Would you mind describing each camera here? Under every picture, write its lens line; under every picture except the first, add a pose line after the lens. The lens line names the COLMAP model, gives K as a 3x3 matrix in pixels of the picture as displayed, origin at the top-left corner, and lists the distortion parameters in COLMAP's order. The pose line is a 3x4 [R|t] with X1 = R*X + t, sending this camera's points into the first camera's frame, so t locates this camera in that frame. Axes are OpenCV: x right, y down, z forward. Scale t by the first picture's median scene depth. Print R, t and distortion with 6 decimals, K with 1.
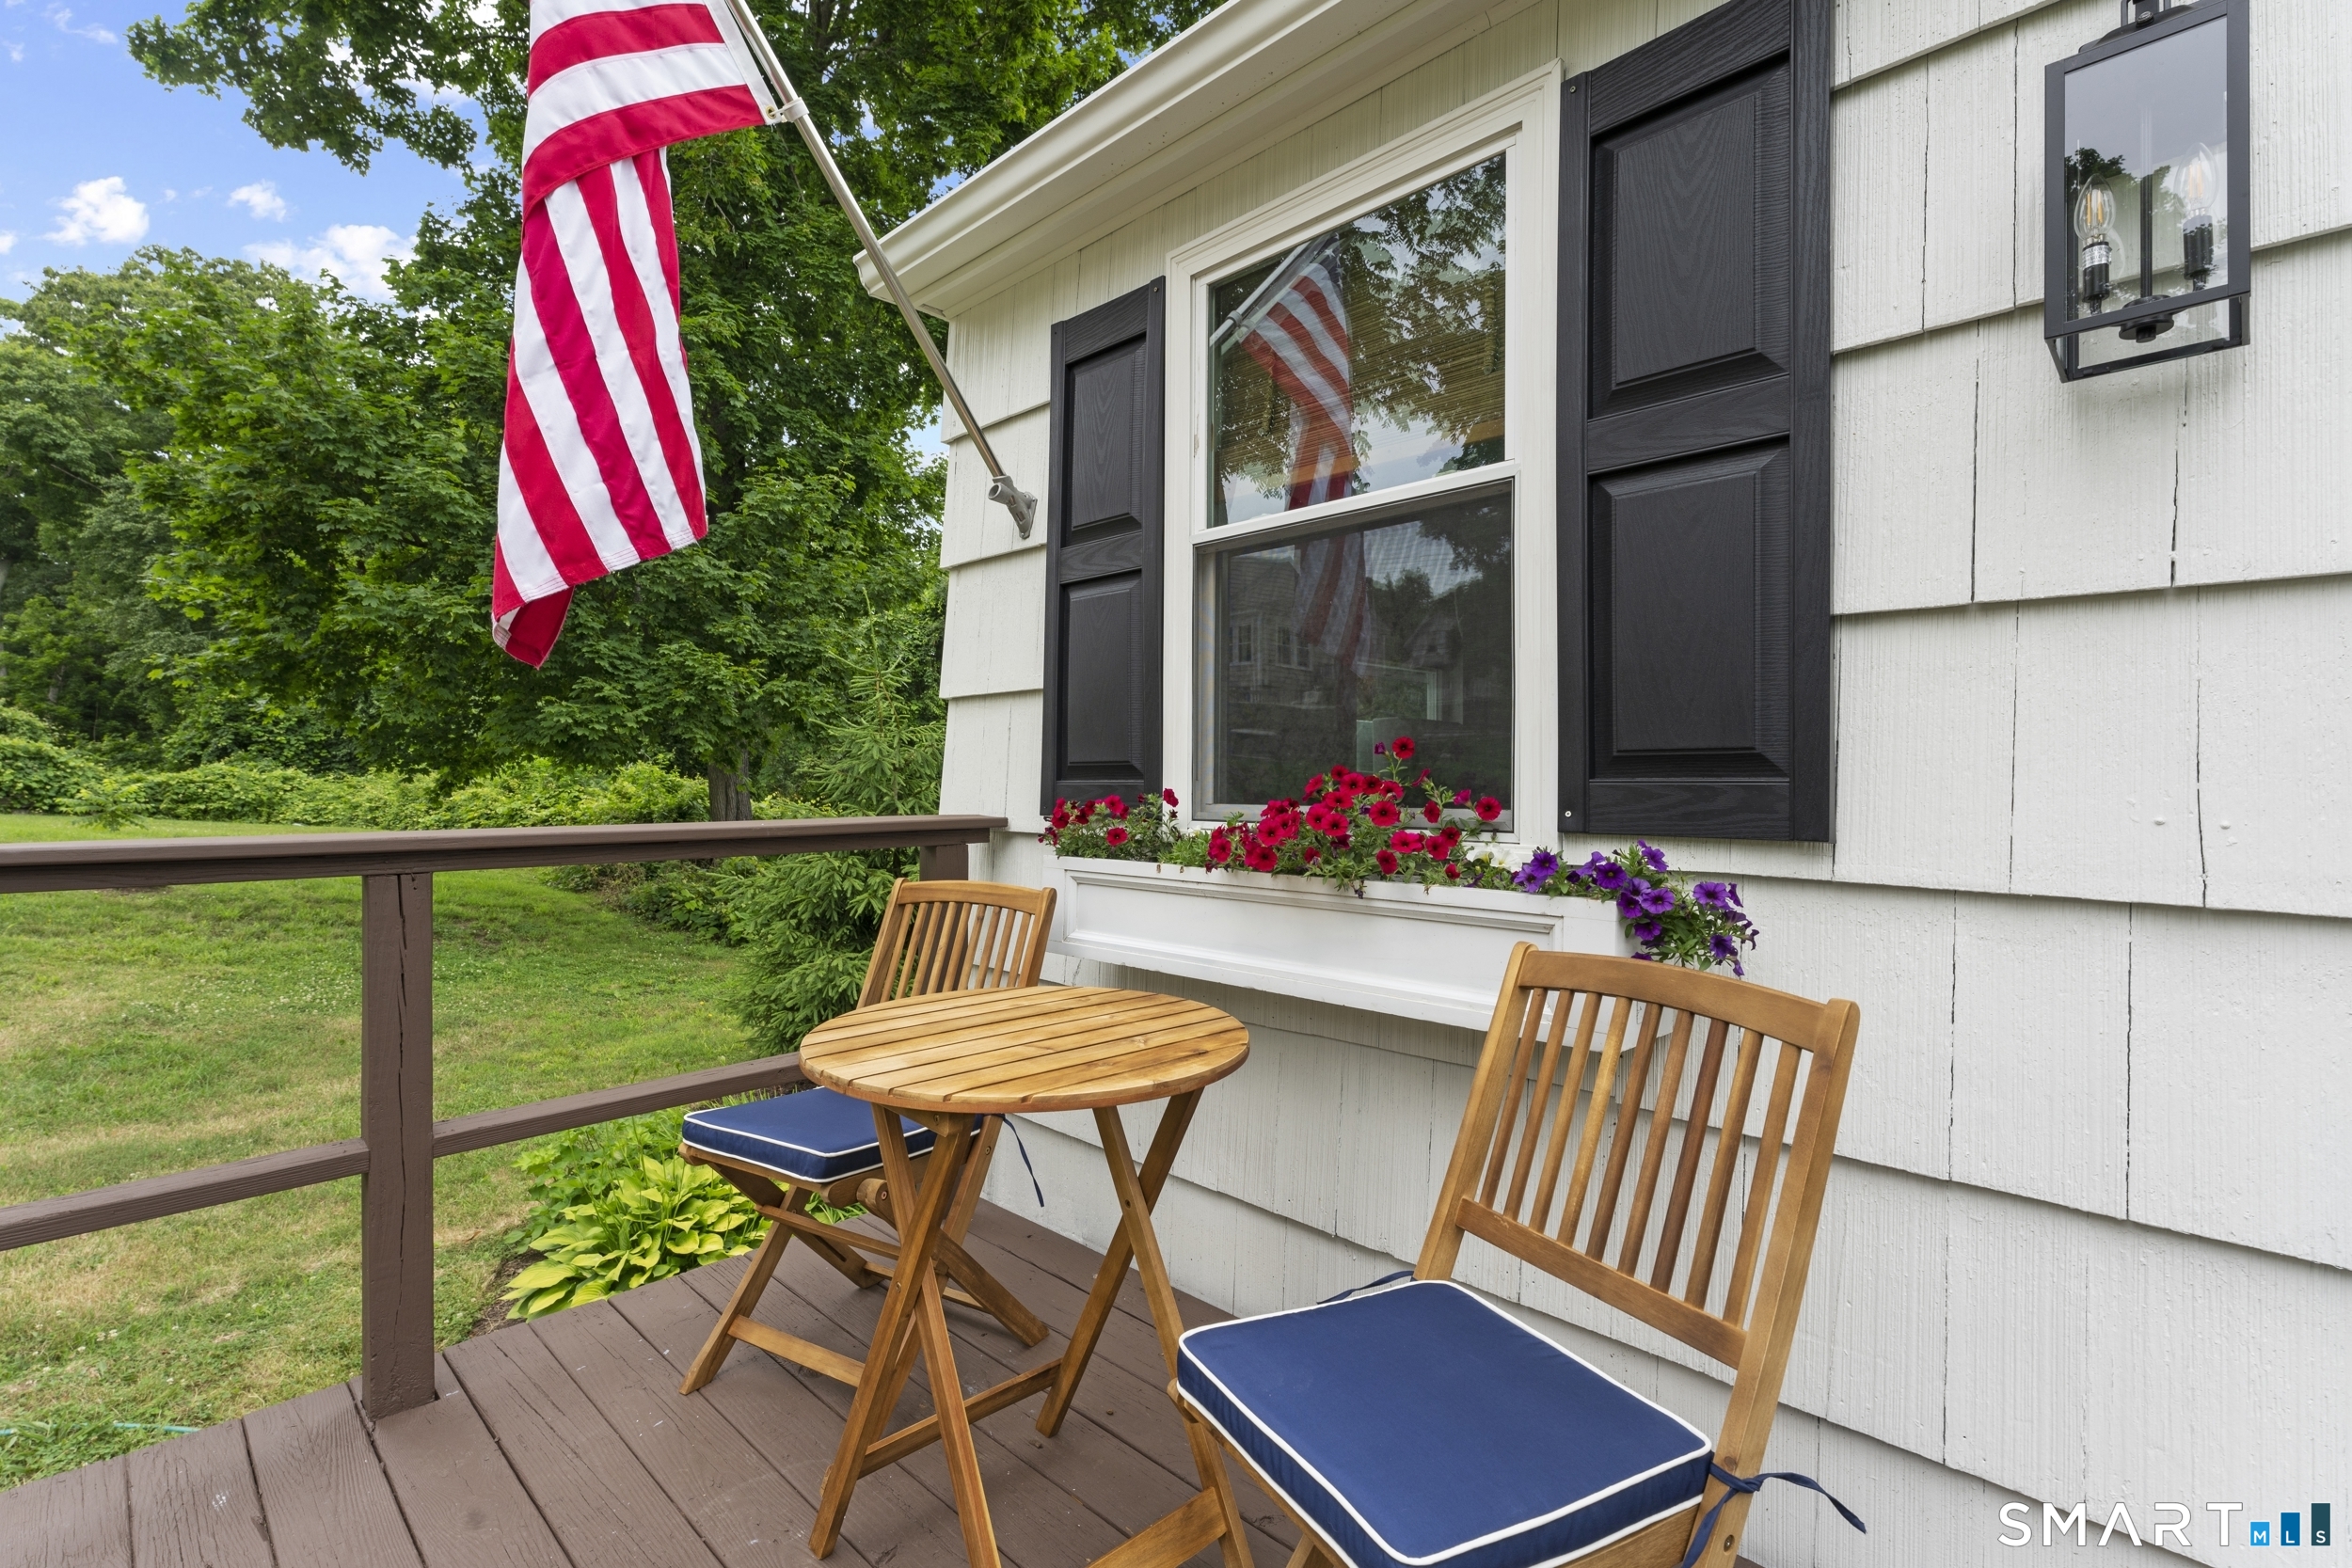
lens RADIAL K [[1065.6, 0, 1175.1], [0, 1065.6, 787.4], [0, 0, 1]] dist [-0.001882, 0.001147]
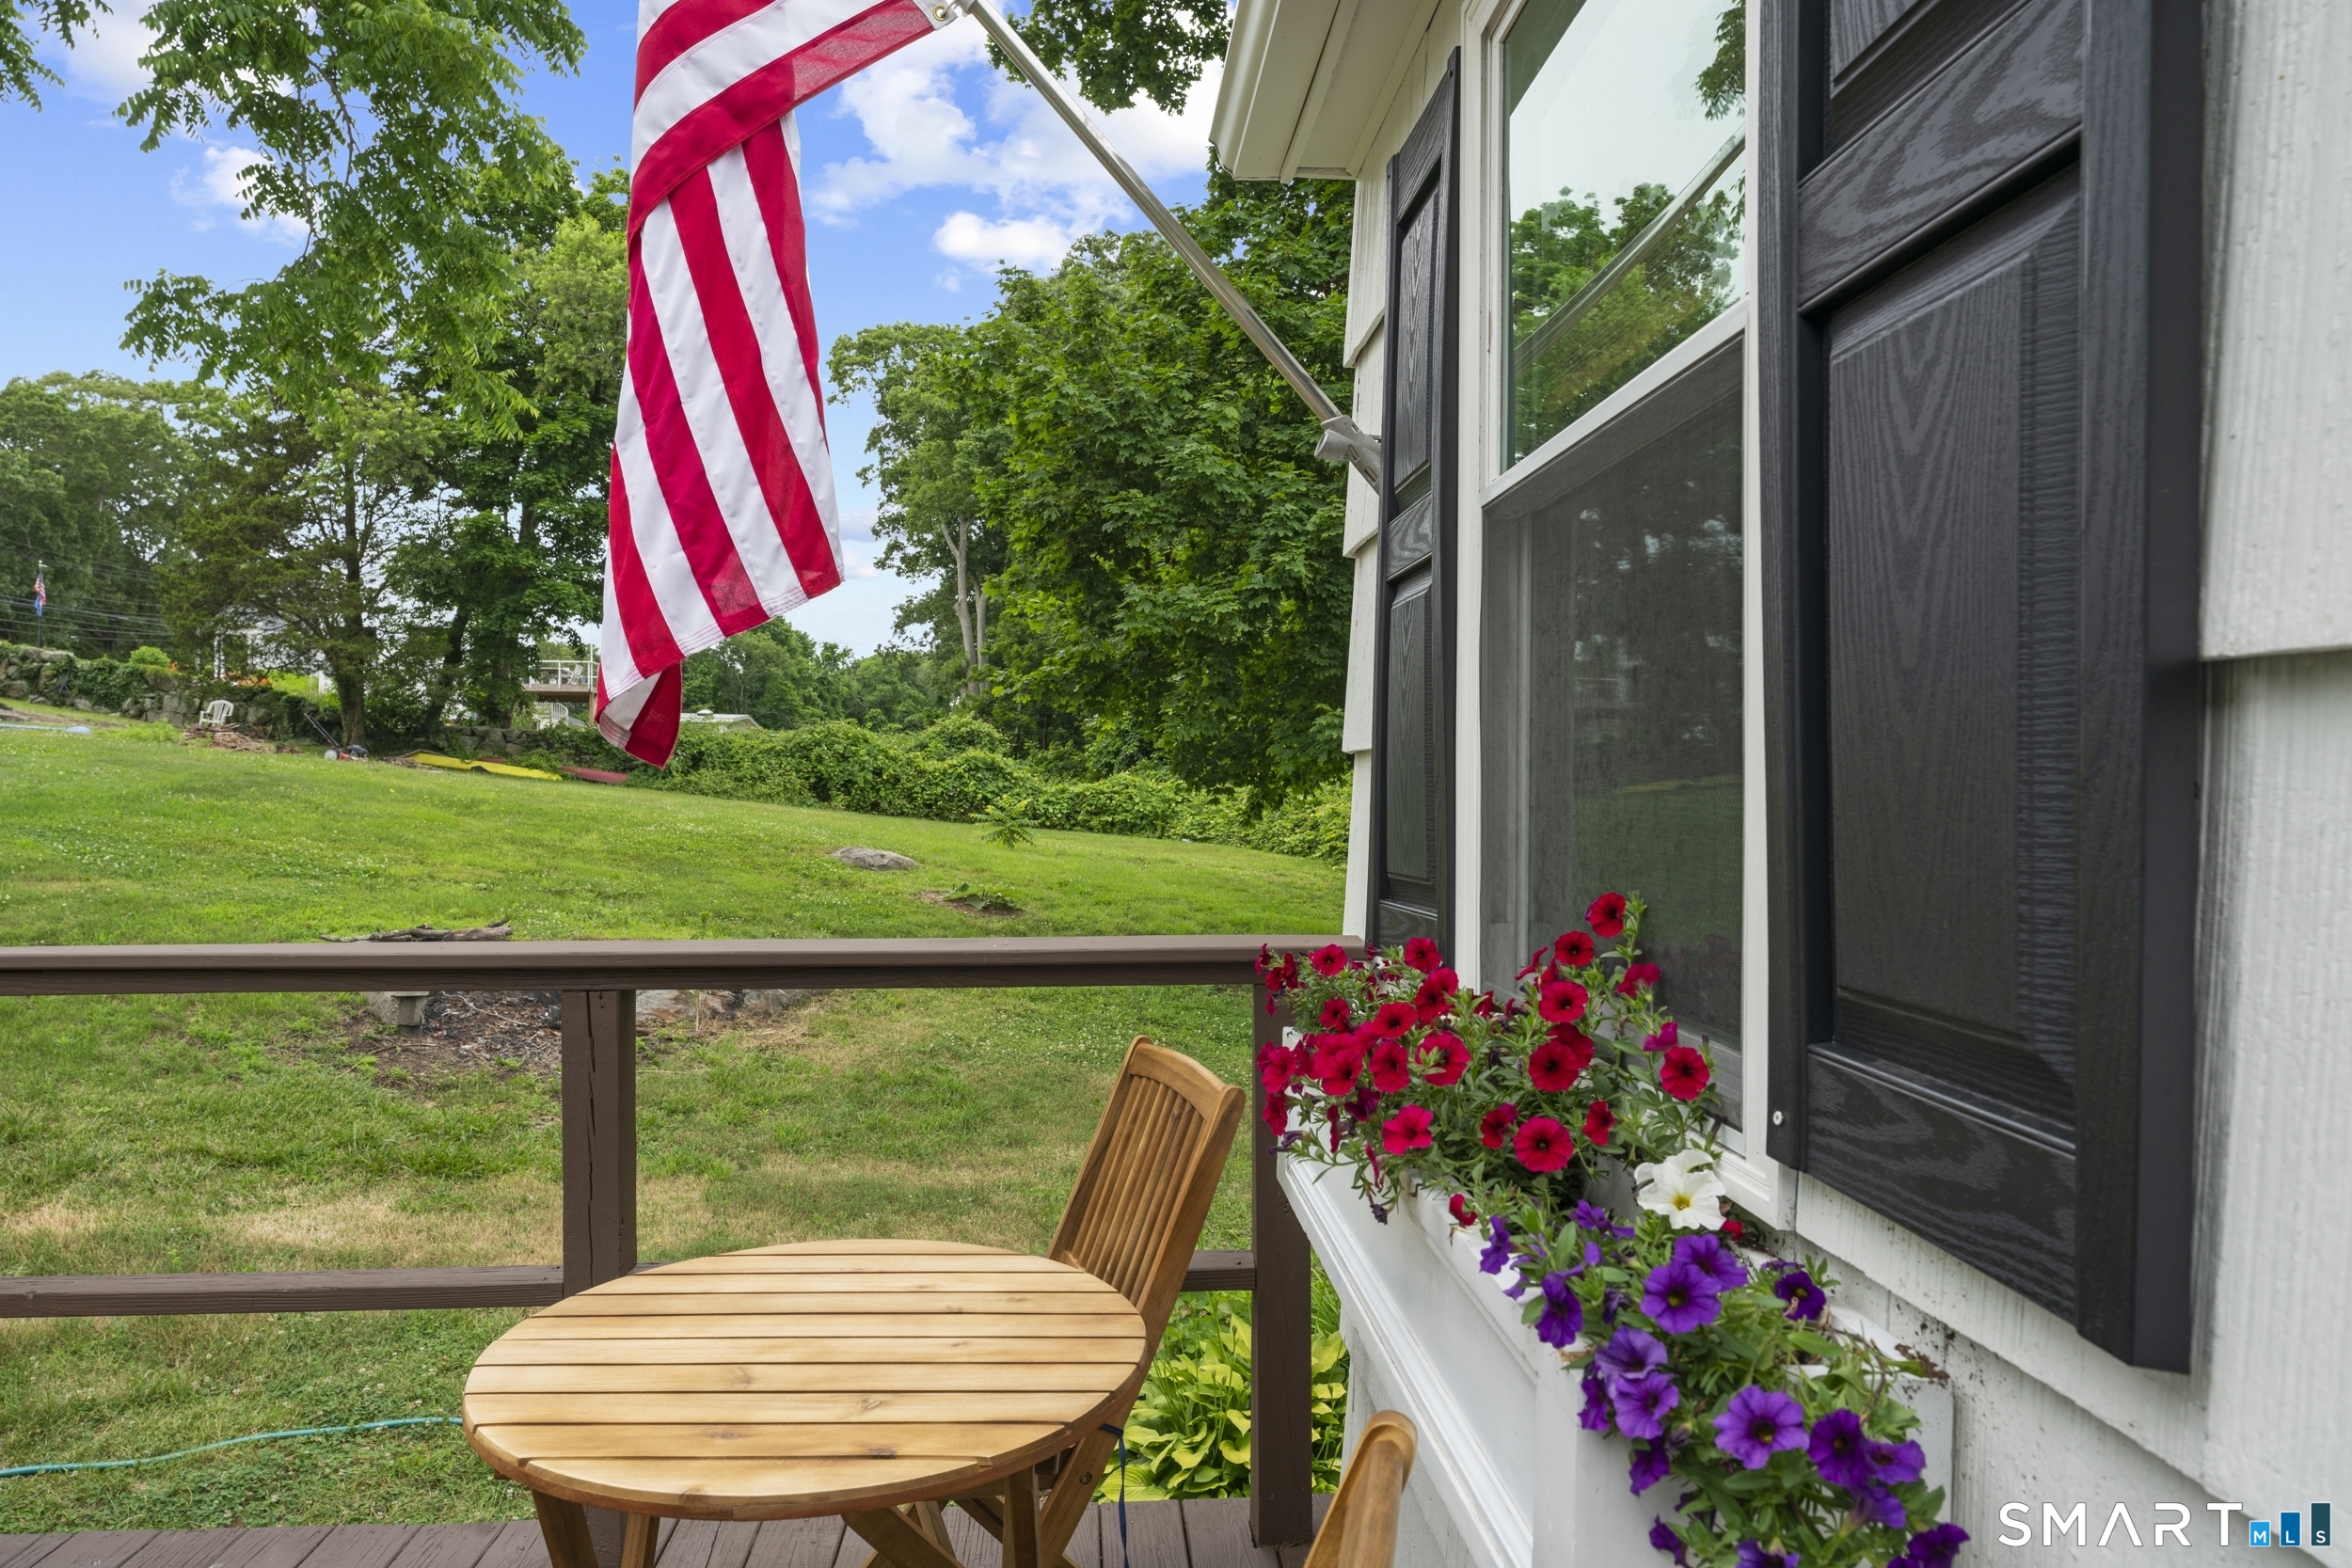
lens RADIAL K [[1531.2, 0, 1172.7], [0, 1531.2, 785.6], [0, 0, 1]] dist [0.015899, -0.001816]
pose [[0.743525, 0.001058, -0.668707, 0.098988], [-0.004818, 0.999981, -0.003774, -0.017190], [0.668691, 0.006028, 0.743516, 0.063017]]
